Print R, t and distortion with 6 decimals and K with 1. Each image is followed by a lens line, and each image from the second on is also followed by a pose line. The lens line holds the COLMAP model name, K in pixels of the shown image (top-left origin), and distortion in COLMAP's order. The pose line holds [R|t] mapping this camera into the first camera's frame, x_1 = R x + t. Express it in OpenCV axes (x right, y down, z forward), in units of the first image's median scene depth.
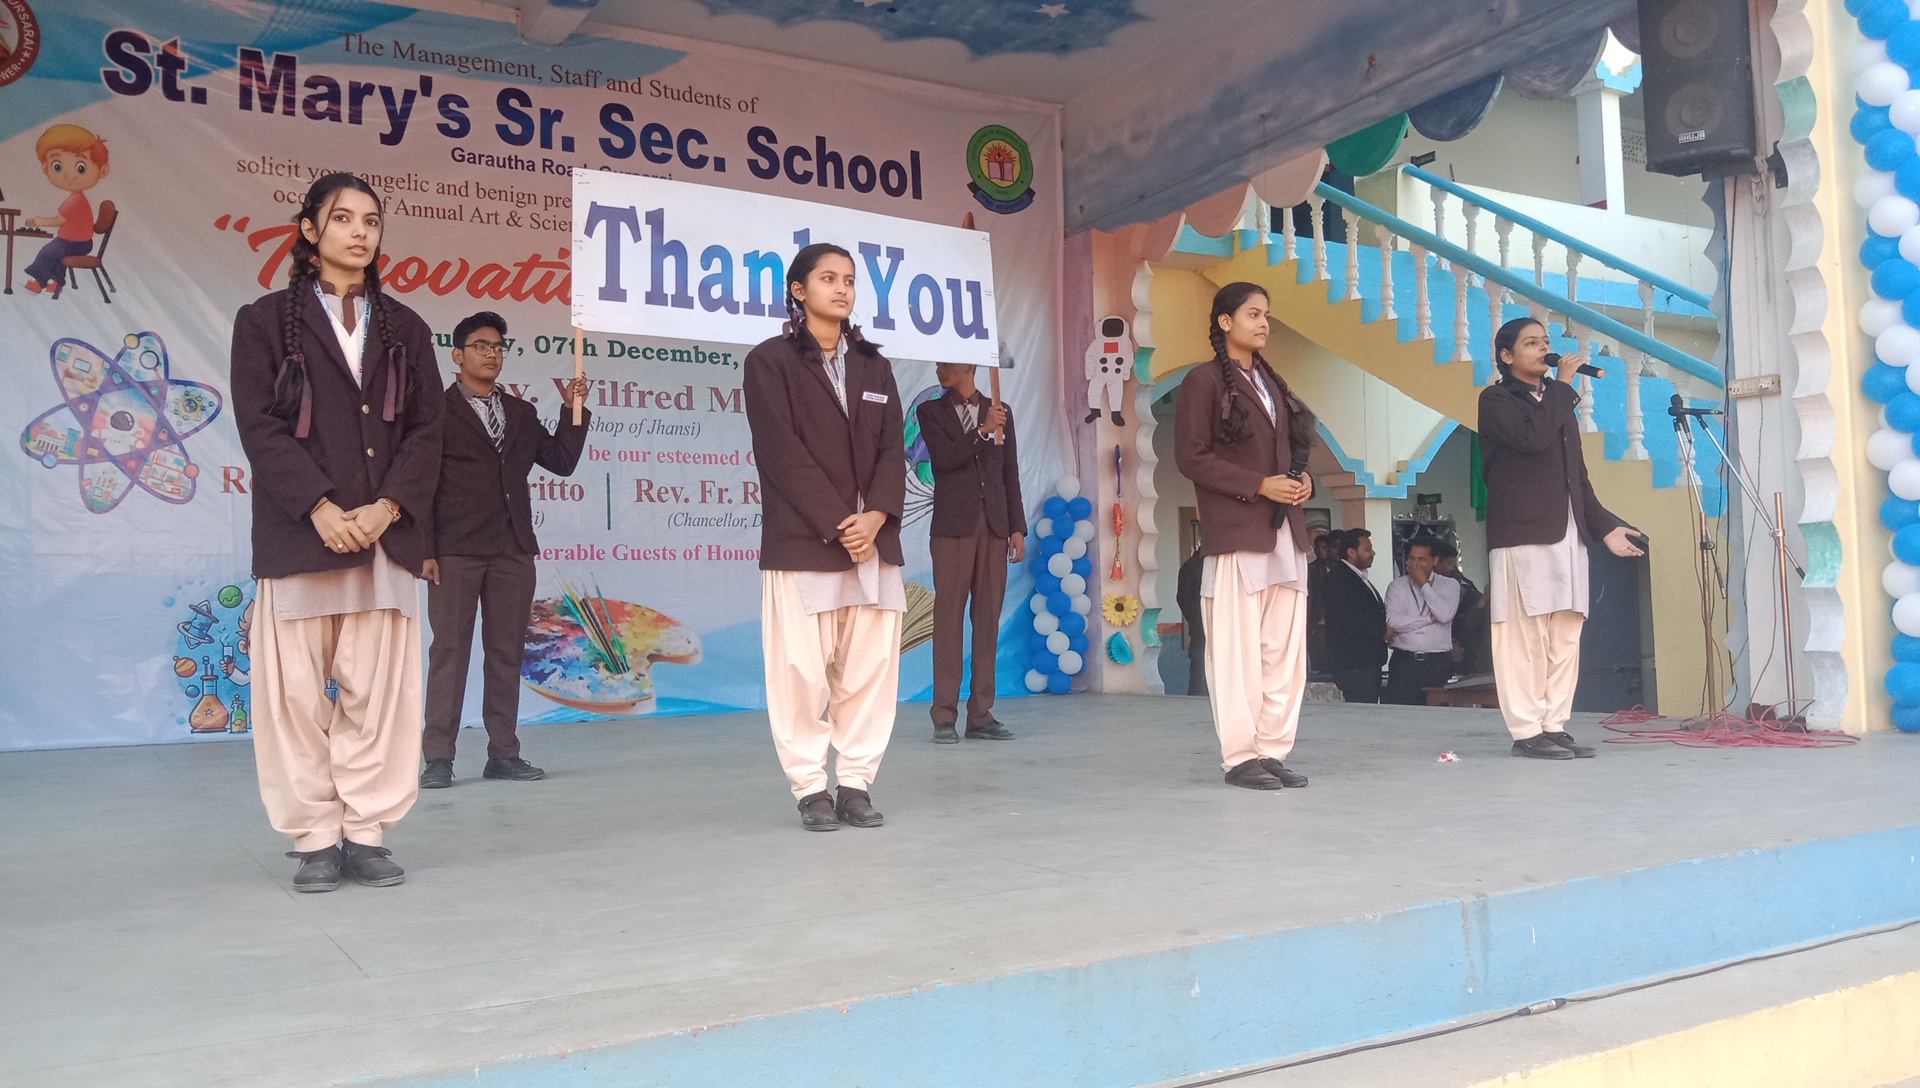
lens RADIAL K [[1564.0, 0, 956.5], [0, 1564.0, 588.1], [0, 0, 1]] dist [0.034408, -0.086479]
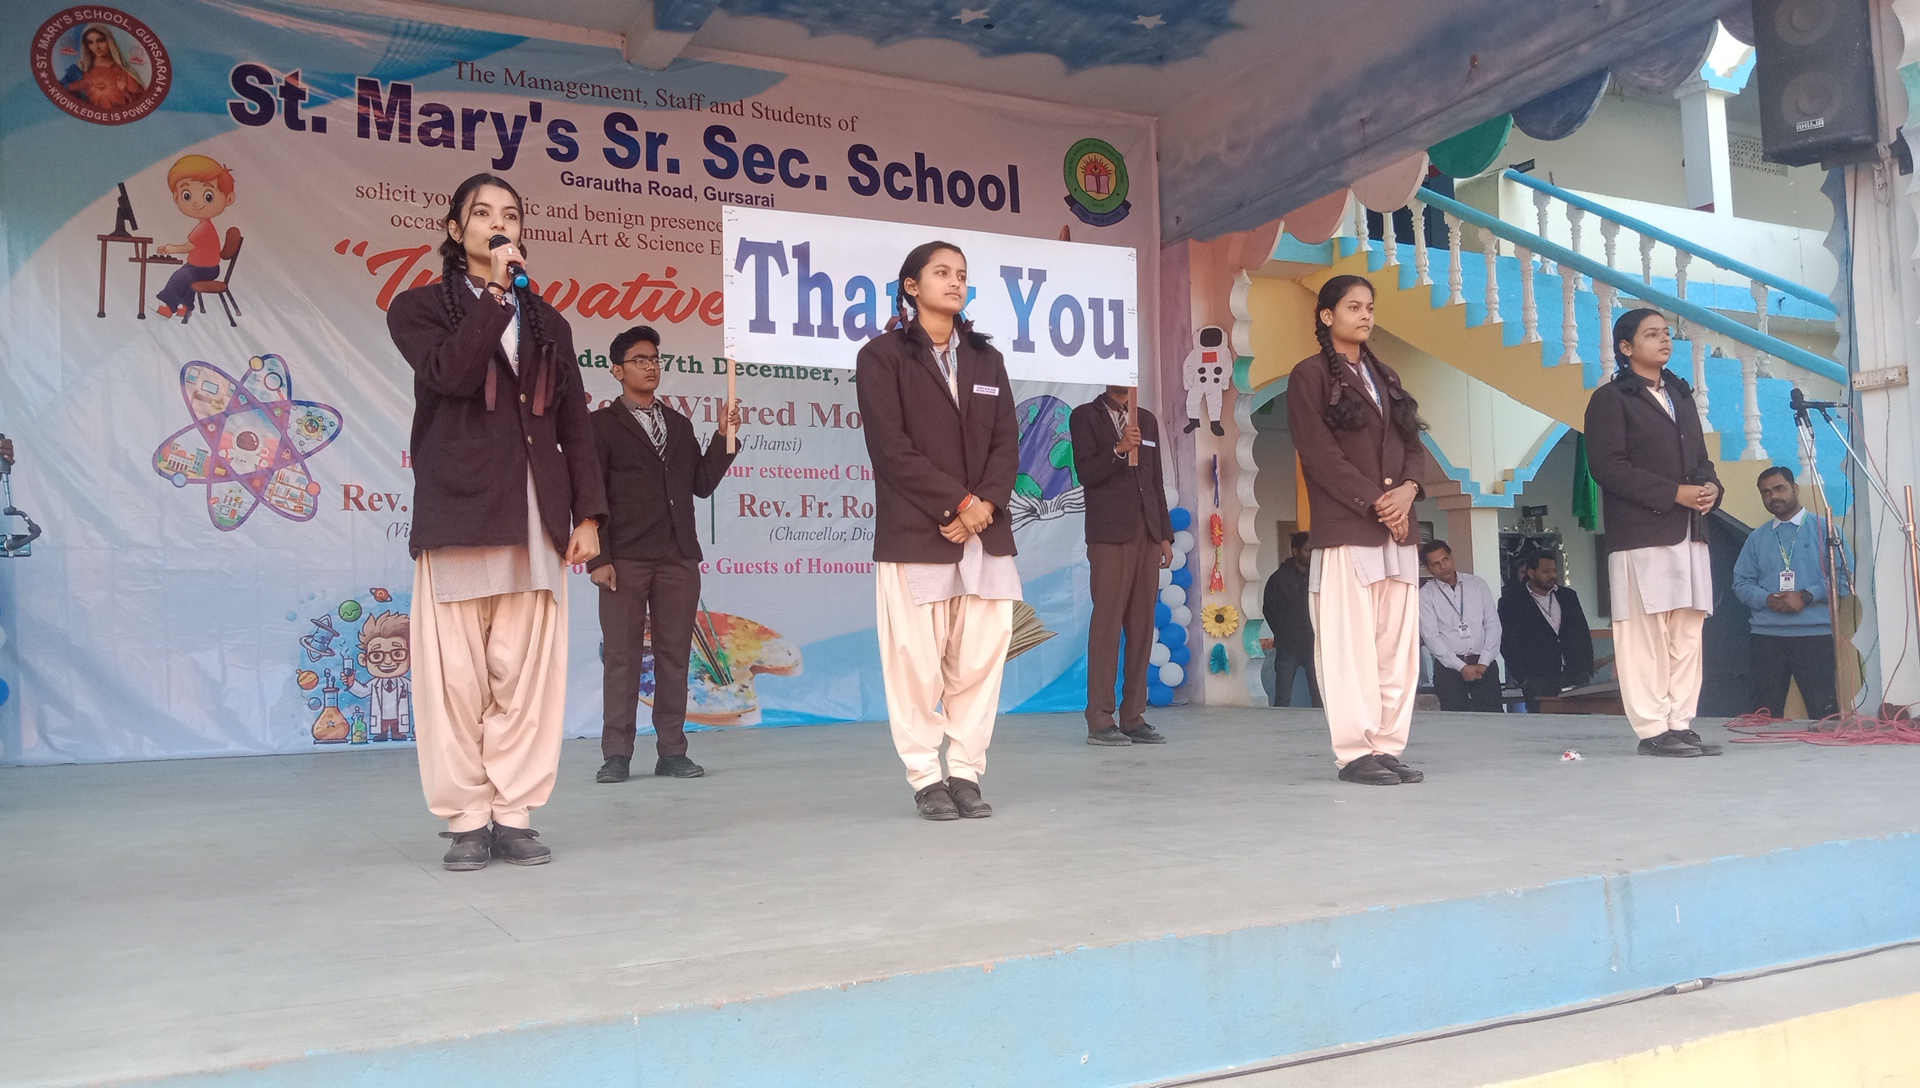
lens RADIAL K [[1564.0, 0, 956.5], [0, 1564.0, 588.1], [0, 0, 1]] dist [0.034408, -0.086479]
pose [[0.998371, -0.008624, -0.056393, -0.008291], [0.007678, 0.999826, -0.016977, 0.010293], [0.056530, 0.016517, 0.998264, -0.002096]]
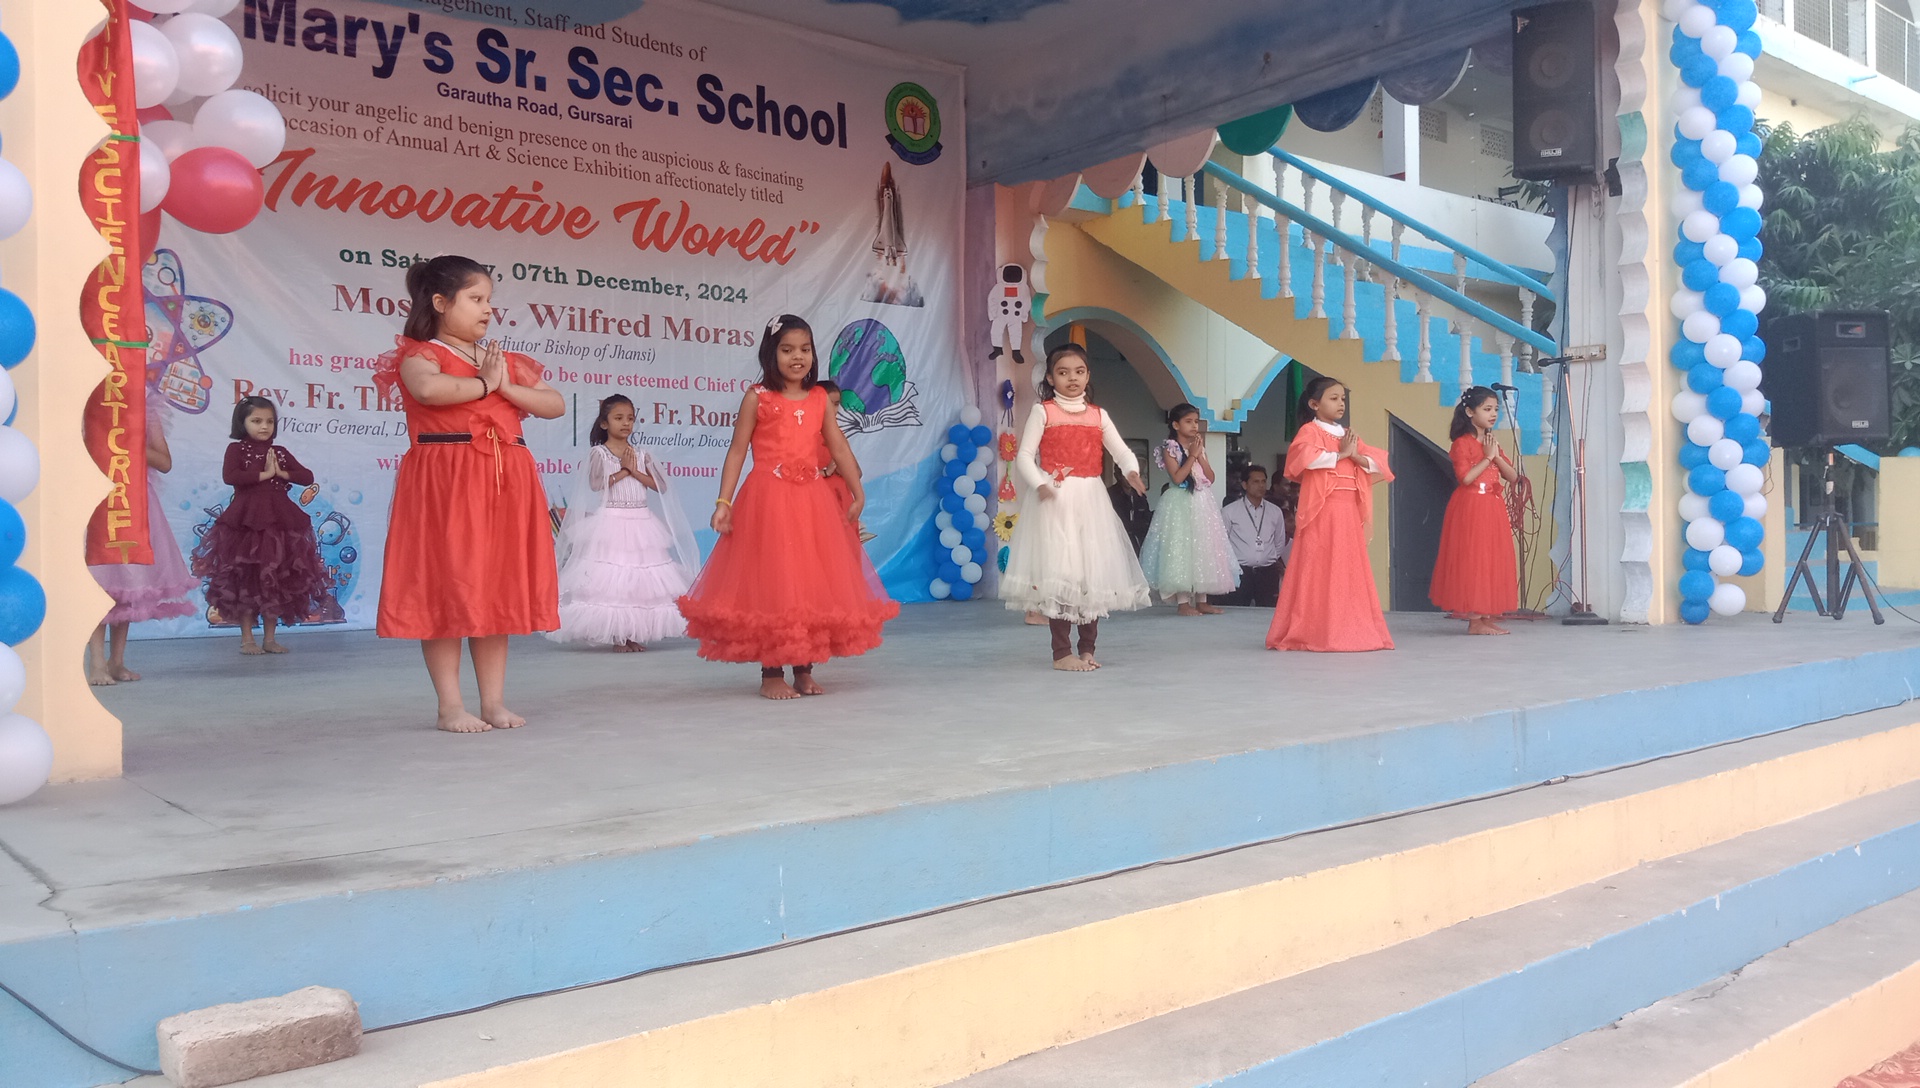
lens RADIAL K [[1559.8, 0, 963.0], [0, 1559.8, 596.8], [0, 0, 1]] dist [0.063252, -0.180995]
pose [[0.985042, 0.005199, 0.172235, -0.148439], [-0.014661, 0.998449, 0.053710, 0.005333], [-0.171689, -0.055432, 0.983590, -0.124653]]
